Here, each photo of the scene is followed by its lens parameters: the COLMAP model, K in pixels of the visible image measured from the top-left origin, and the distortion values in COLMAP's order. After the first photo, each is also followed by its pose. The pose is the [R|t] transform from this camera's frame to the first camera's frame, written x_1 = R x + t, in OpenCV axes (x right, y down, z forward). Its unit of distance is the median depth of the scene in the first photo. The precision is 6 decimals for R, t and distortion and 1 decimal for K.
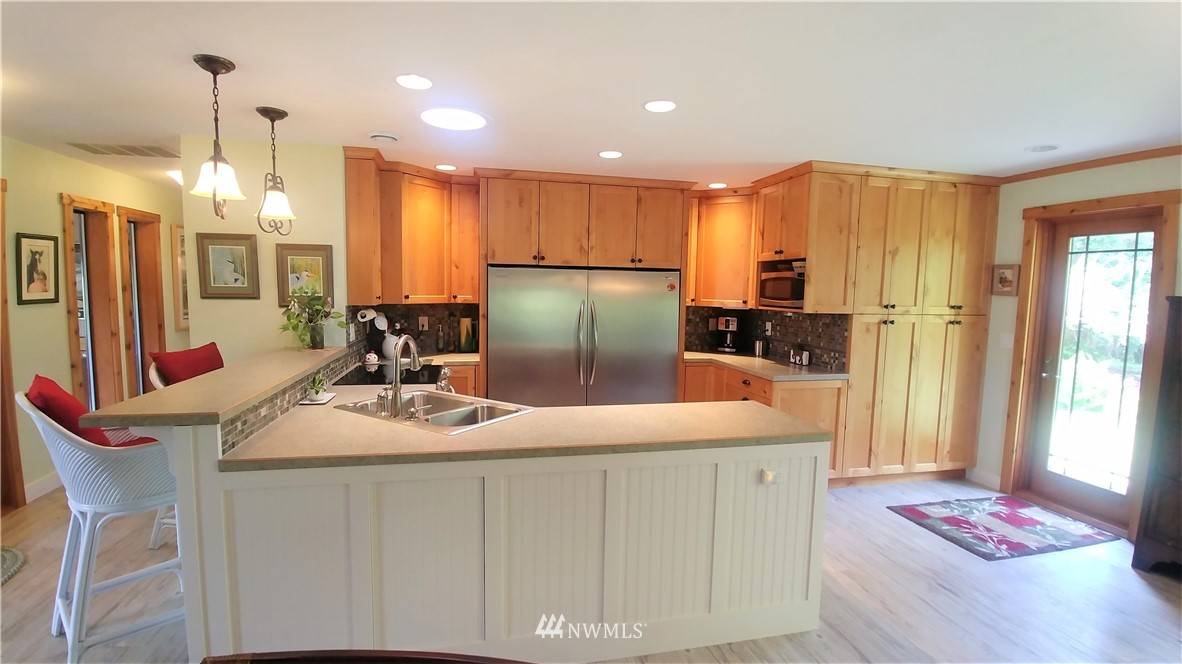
lens RADIAL K [[530.5, 0, 588.2], [0, 530.5, 337.7], [0, 0, 1]] dist [-0.013629, -0.007275]
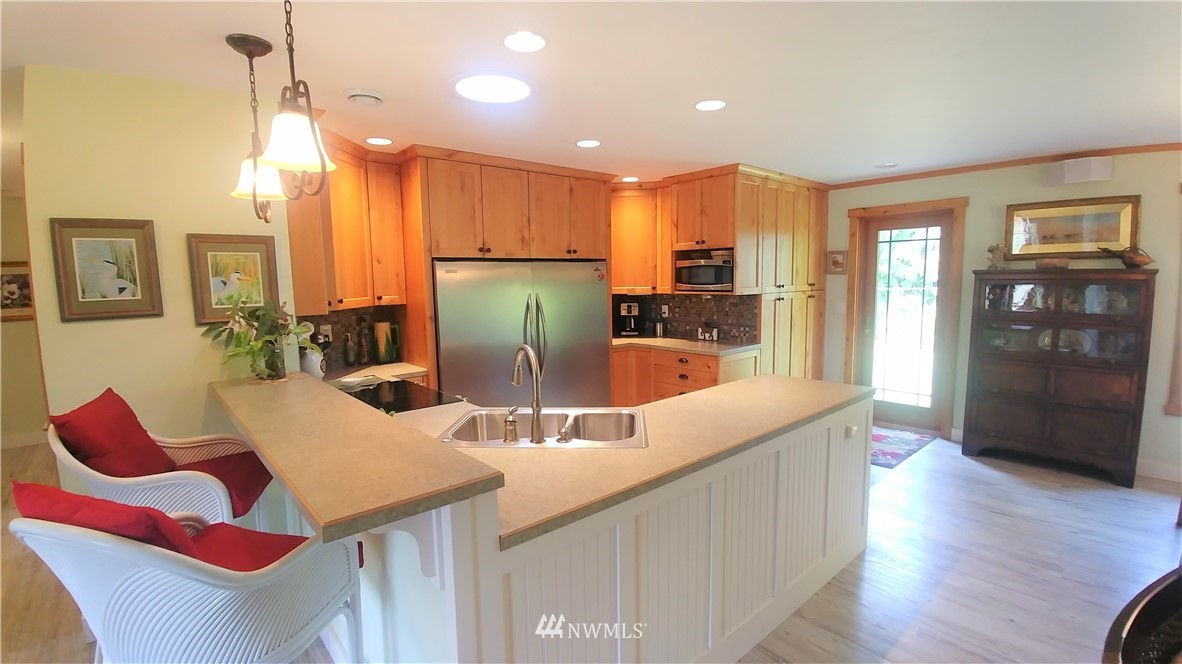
lens RADIAL K [[530.5, 0, 588.2], [0, 530.5, 337.7], [0, 0, 1]] dist [-0.013629, -0.007275]
pose [[0.874402, -0.089741, 0.476830, -0.402870], [0.078794, 0.995965, 0.042953, -0.026706], [-0.478761, 0.000013, 0.877945, 0.121990]]
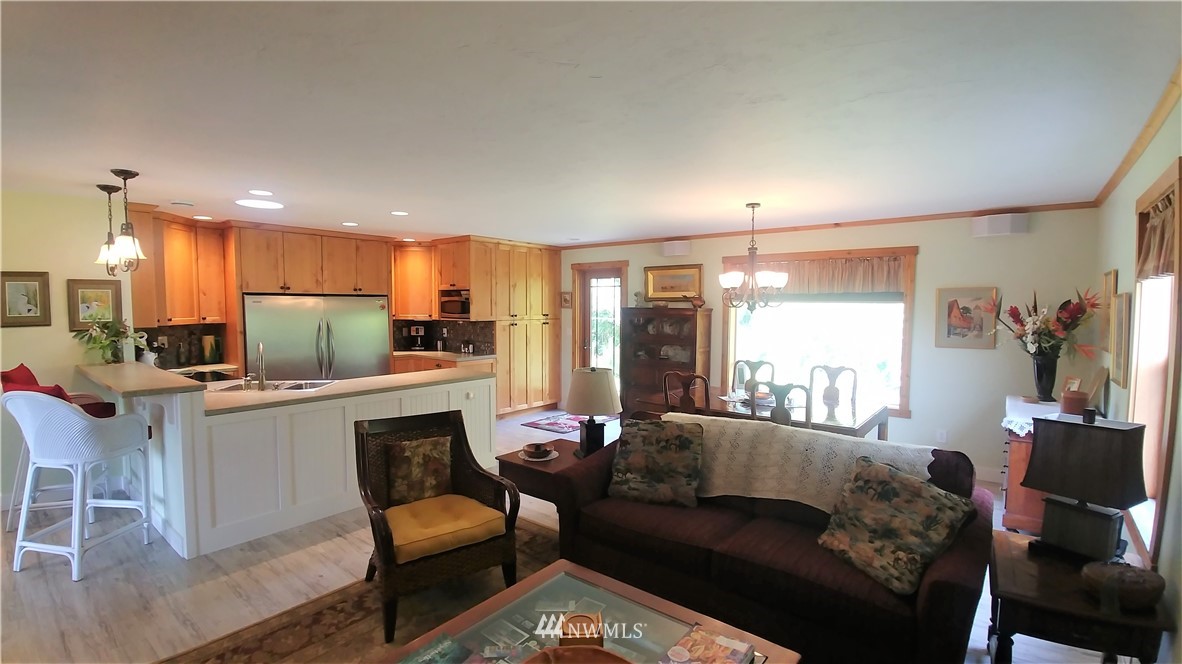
lens RADIAL K [[530.5, 0, 588.2], [0, 530.5, 337.7], [0, 0, 1]] dist [-0.013629, -0.007275]
pose [[0.788674, -0.054708, 0.612373, -0.328264], [0.068651, 0.997640, 0.000711, 0.030199], [-0.610967, 0.041479, 0.790569, -0.560419]]
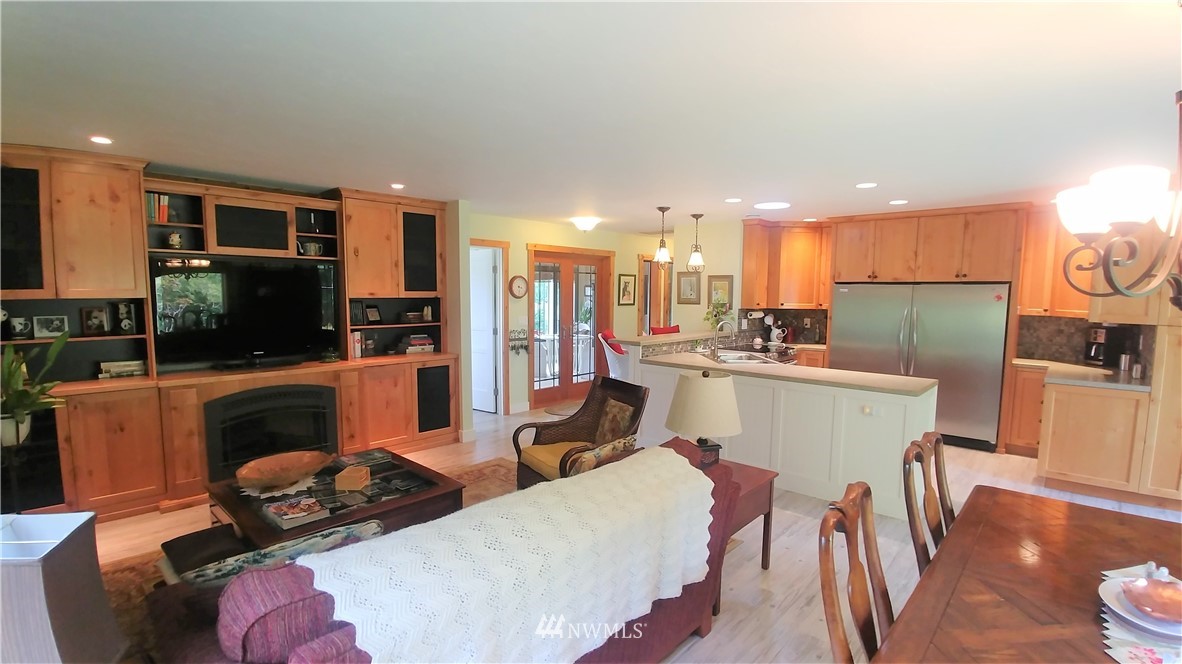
lens RADIAL K [[530.5, 0, 588.2], [0, 530.5, 337.7], [0, 0, 1]] dist [-0.013629, -0.007275]
pose [[0.567135, 0.058963, -0.821512, 0.643136], [-0.075319, 0.996968, 0.019560, 0.035579], [0.820174, 0.050782, 0.569856, -0.377318]]
